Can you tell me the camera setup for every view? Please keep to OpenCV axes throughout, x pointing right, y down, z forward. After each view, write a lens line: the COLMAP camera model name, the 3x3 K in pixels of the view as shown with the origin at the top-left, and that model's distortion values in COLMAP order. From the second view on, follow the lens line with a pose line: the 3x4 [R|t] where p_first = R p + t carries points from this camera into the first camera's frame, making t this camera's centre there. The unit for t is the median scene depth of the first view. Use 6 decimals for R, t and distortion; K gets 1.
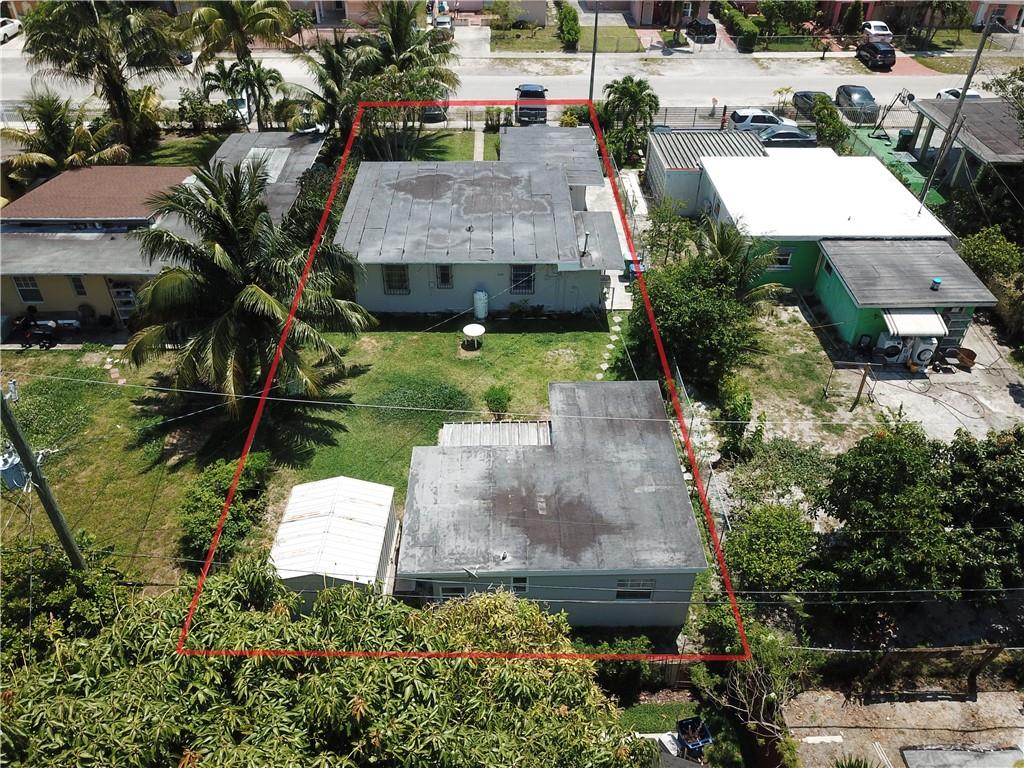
lens RADIAL K [[781.8, 0, 508.4], [0, 781.8, 383.6], [0, 0, 1]] dist [0.008859, 0.001175]
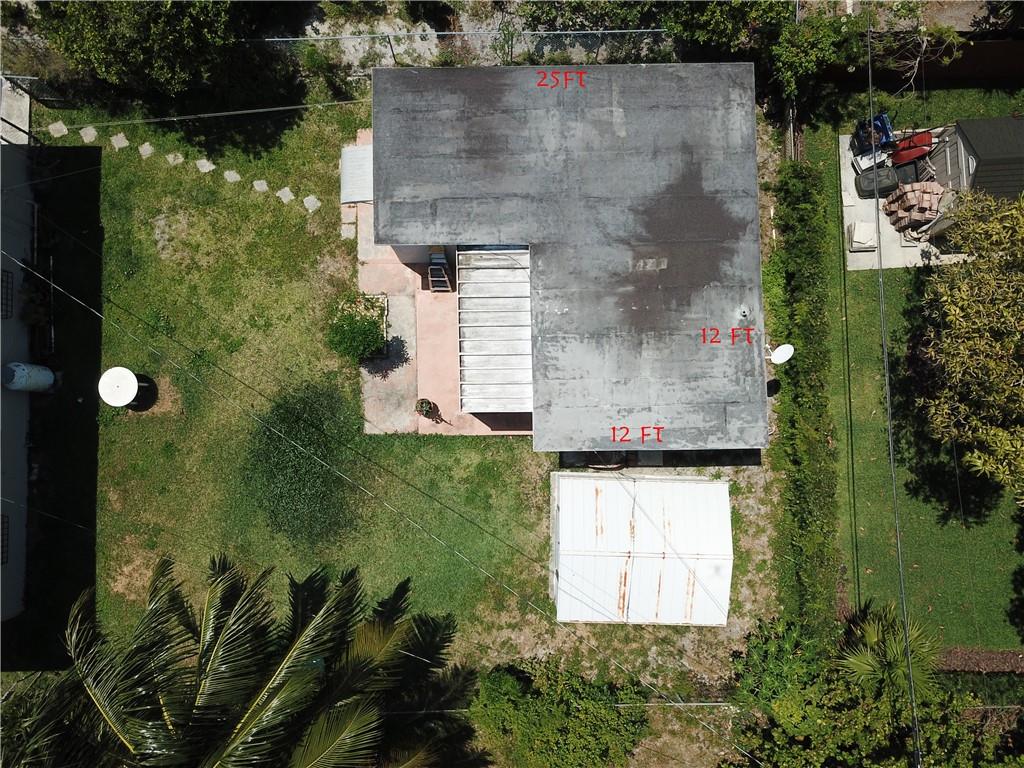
lens RADIAL K [[781.8, 0, 511.5], [0, 781.8, 381.7], [0, 0, 1]] dist [0.008859, 0.001175]
pose [[-0.003295, -0.998143, 0.060826, -0.082600], [0.602326, 0.046573, 0.796890, -0.372616], [-0.798243, 0.039262, 0.601054, 0.499142]]
